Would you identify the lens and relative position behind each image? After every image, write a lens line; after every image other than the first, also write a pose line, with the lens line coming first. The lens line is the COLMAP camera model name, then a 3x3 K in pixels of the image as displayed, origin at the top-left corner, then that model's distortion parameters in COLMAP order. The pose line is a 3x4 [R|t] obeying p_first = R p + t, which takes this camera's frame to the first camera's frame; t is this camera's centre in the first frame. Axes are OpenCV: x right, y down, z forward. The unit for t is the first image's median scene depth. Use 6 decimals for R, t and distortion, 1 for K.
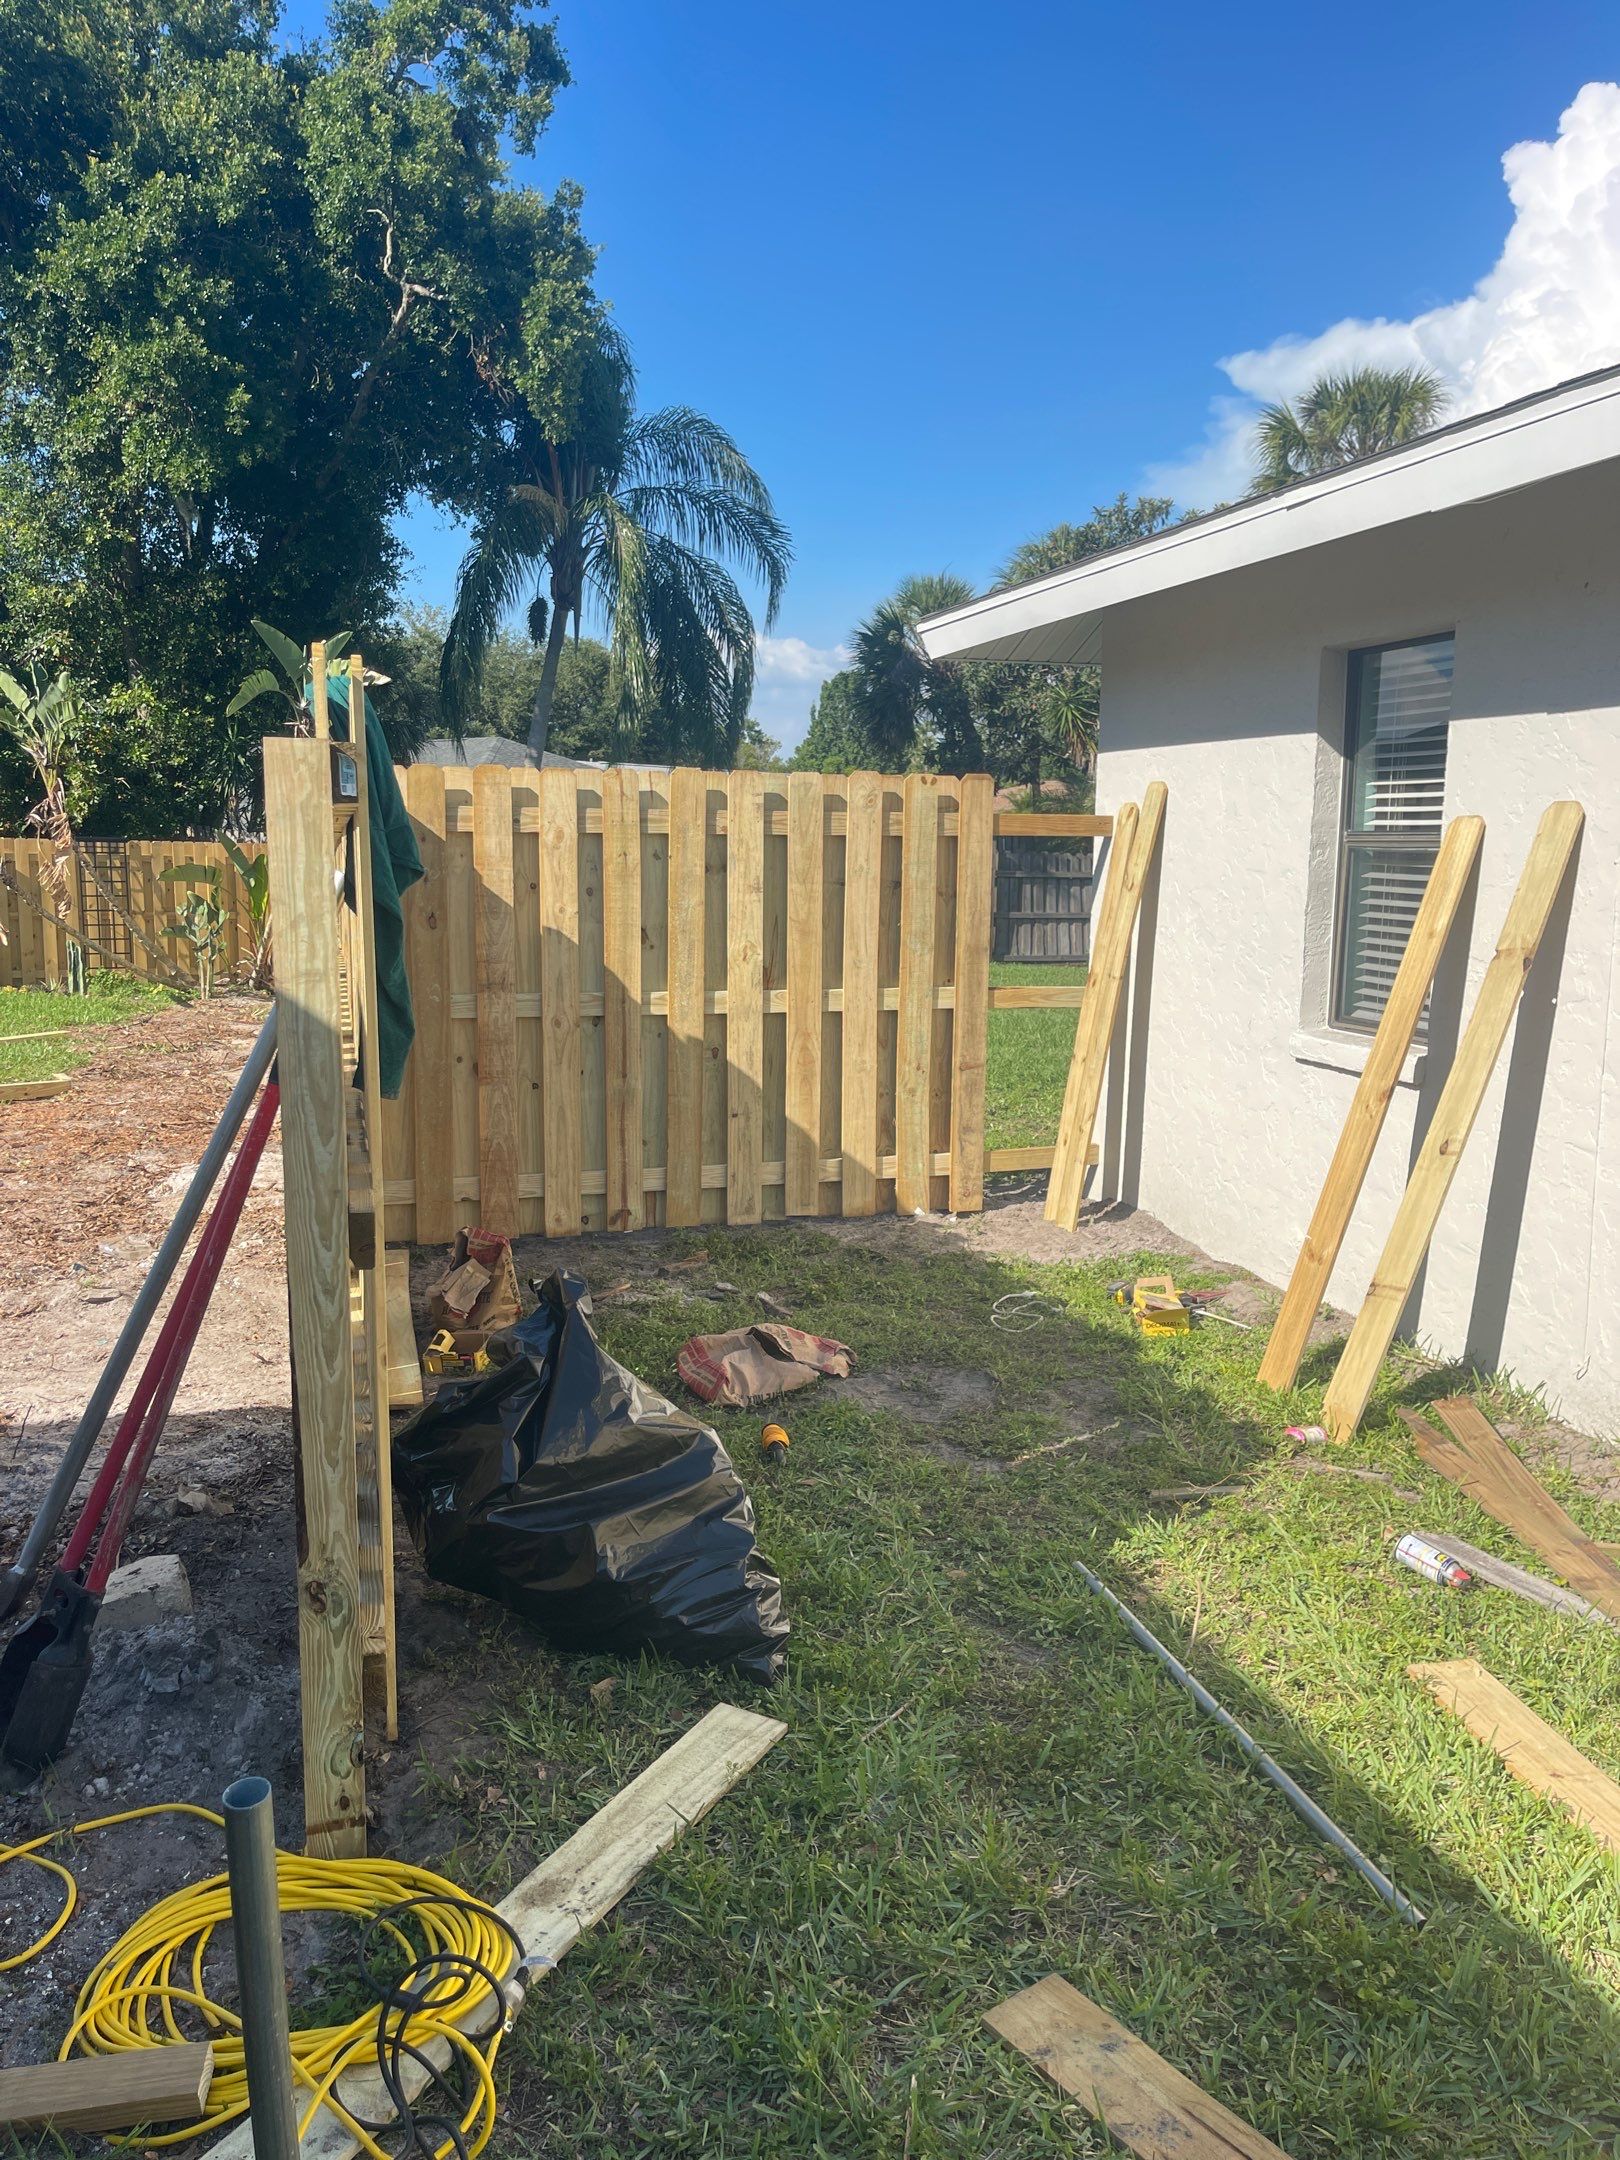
lens RADIAL K [[1651.3, 0, 810.0], [0, 1651.3, 1080.0], [0, 0, 1]] dist [0.075569, -0.104236]
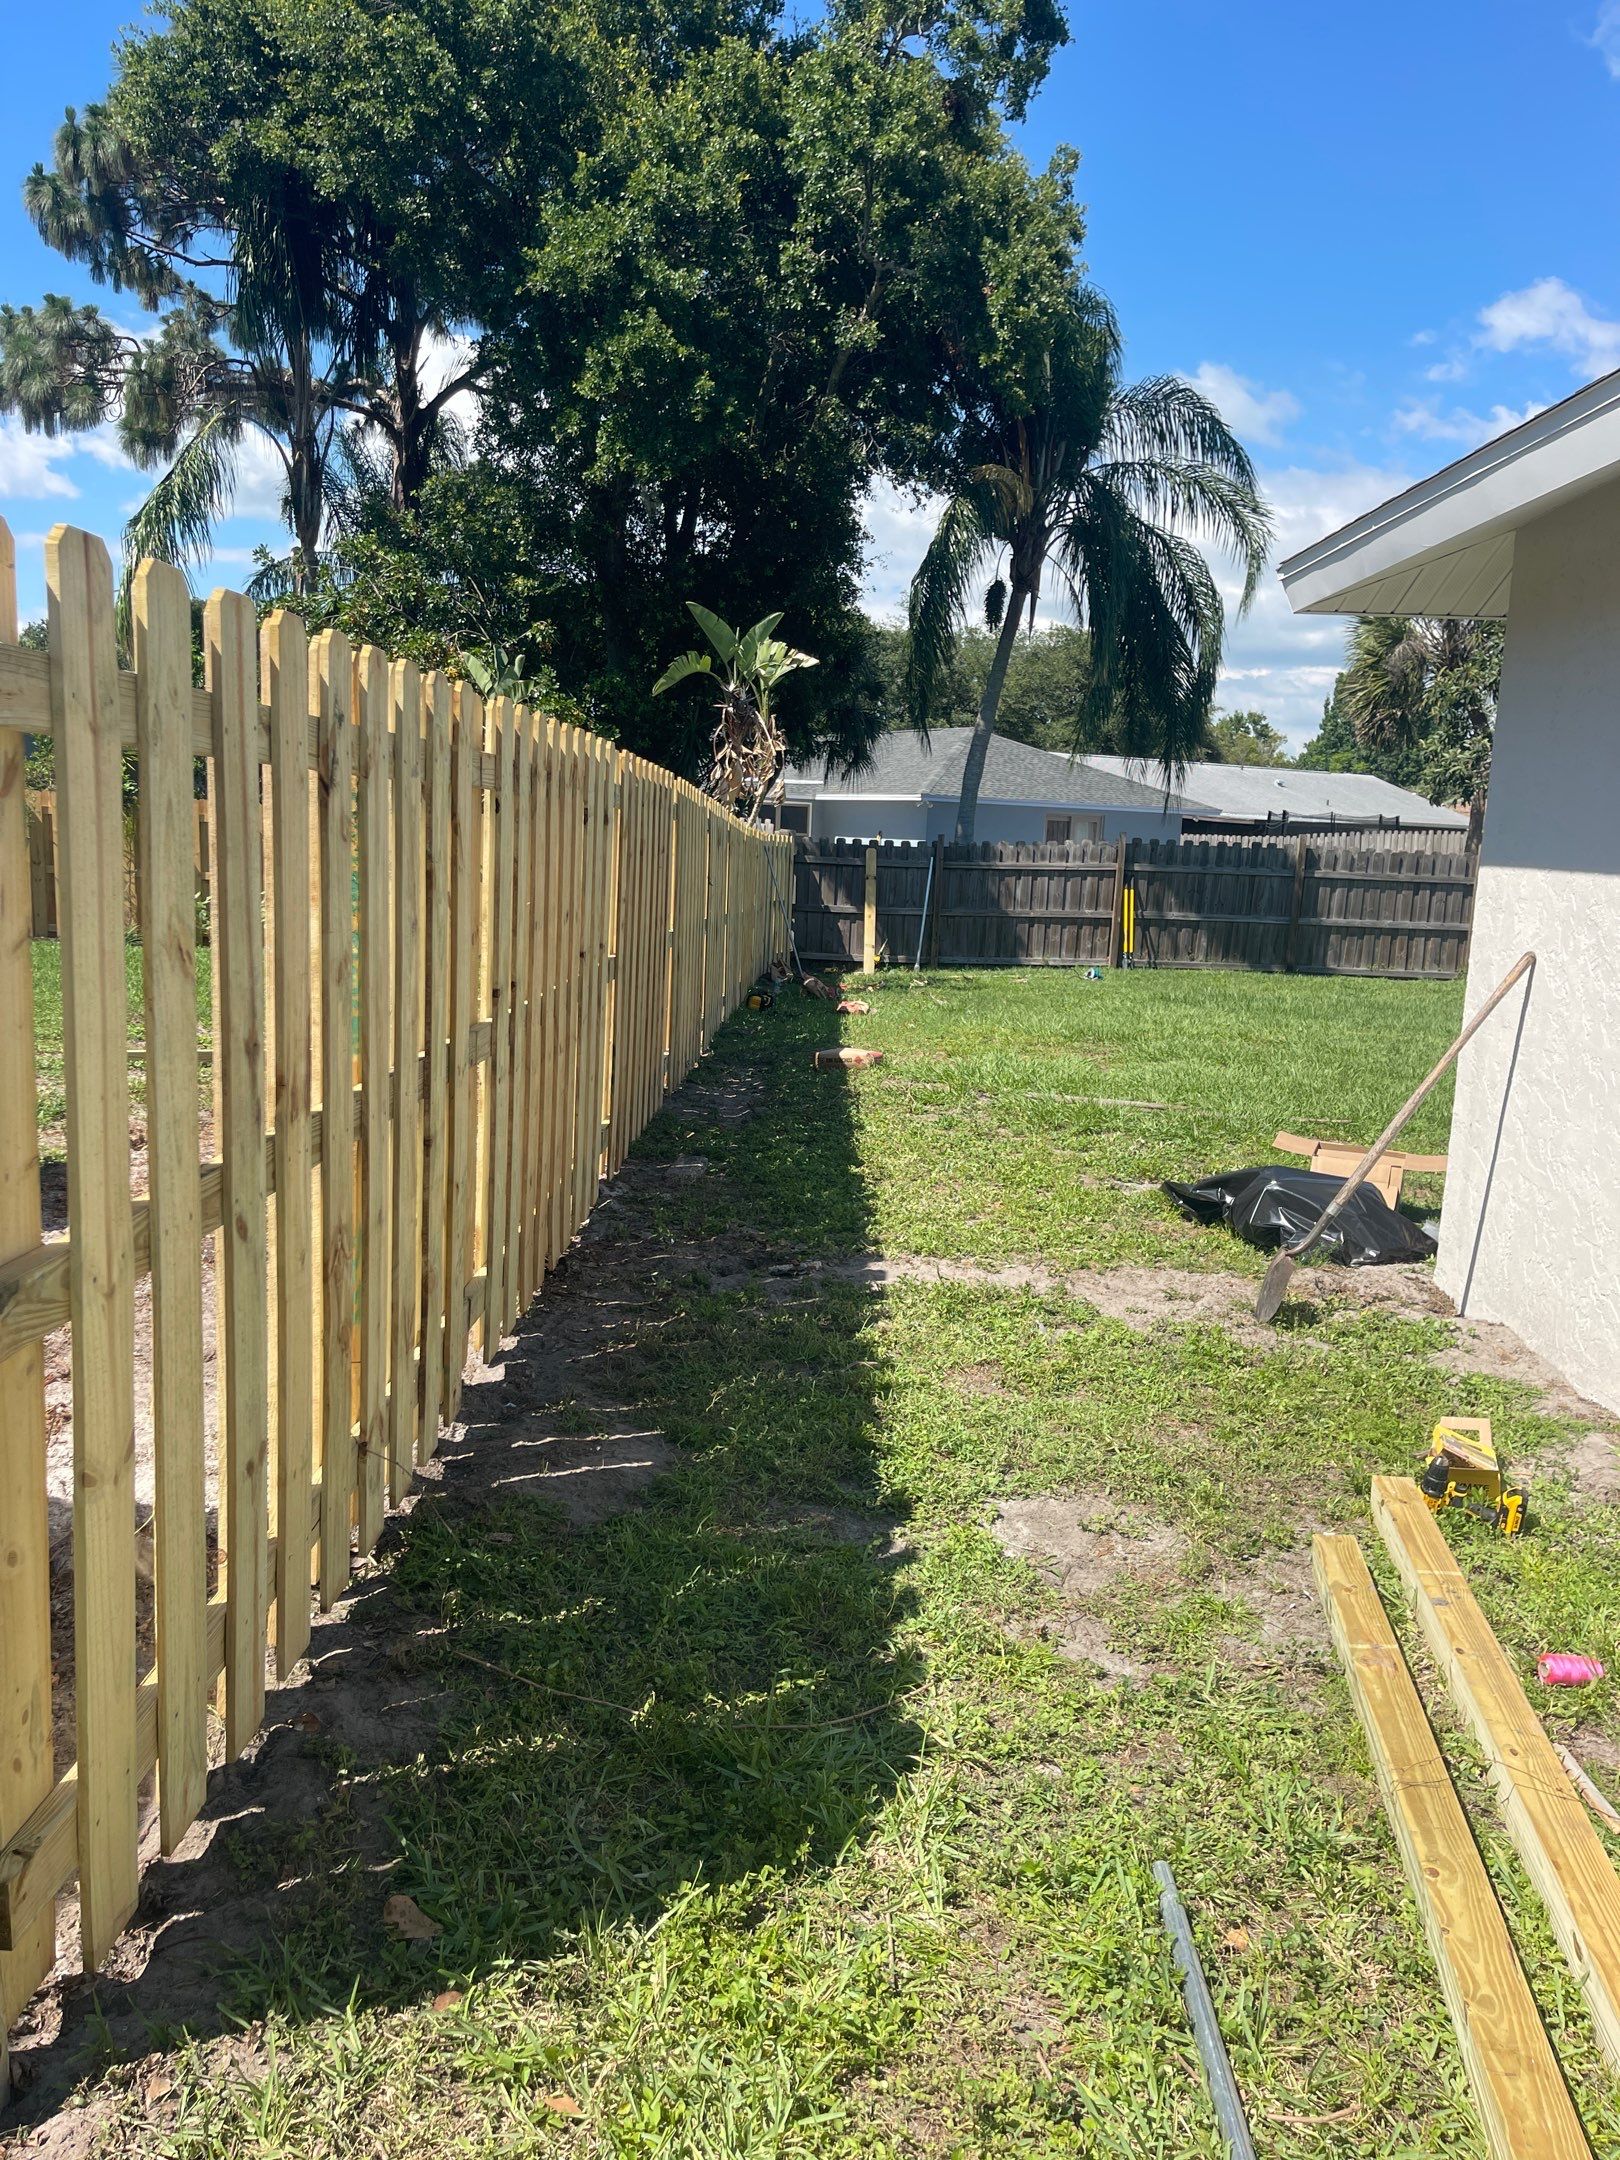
lens RADIAL K [[1646.7, 0, 815.4], [0, 1646.7, 1105.0], [0, 0, 1]] dist [0.035216, -0.043904]
pose [[0.957154, 0.077776, -0.278940, 0.040277], [-0.072462, 0.996940, 0.029330, -0.006659], [0.280367, -0.007861, 0.959861, 0.055897]]
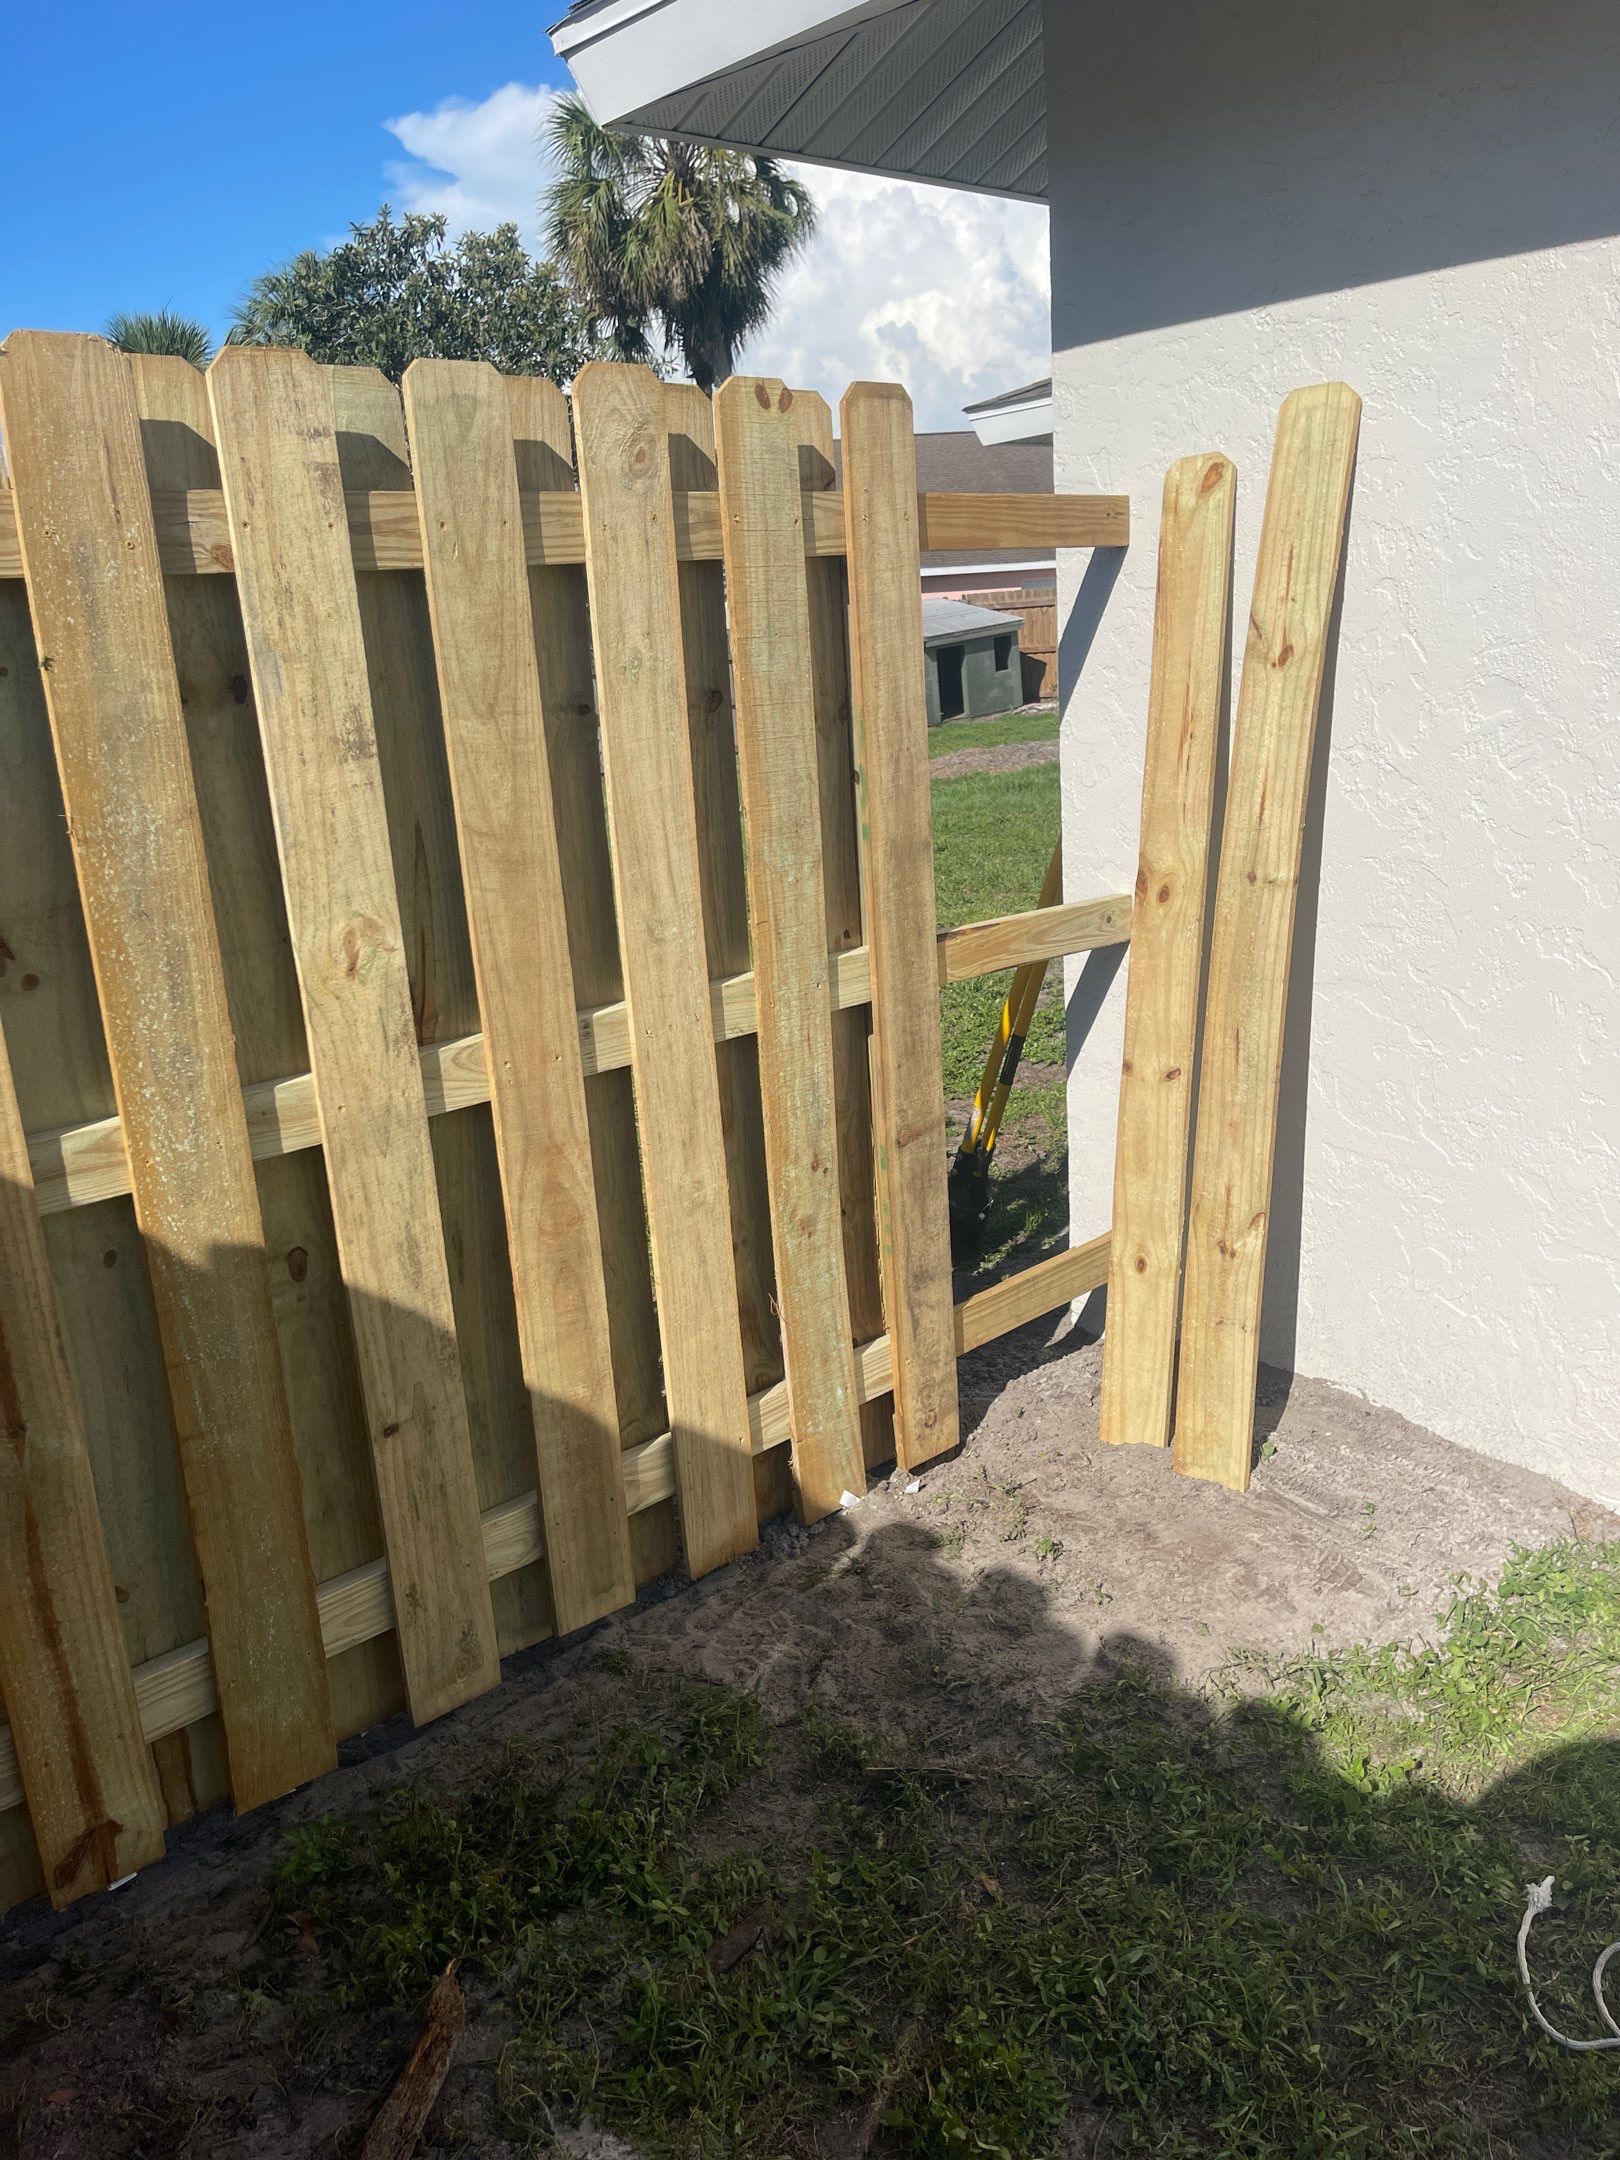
lens RADIAL K [[1602.5, 0, 809.1], [0, 1602.5, 1070.2], [0, 0, 1]] dist [0.005316, -0.001755]
pose [[0.906676, -0.171461, 0.385408, -0.030127], [0.124975, 0.981831, 0.142794, -0.032017], [-0.402889, -0.081302, 0.911631, 0.247898]]
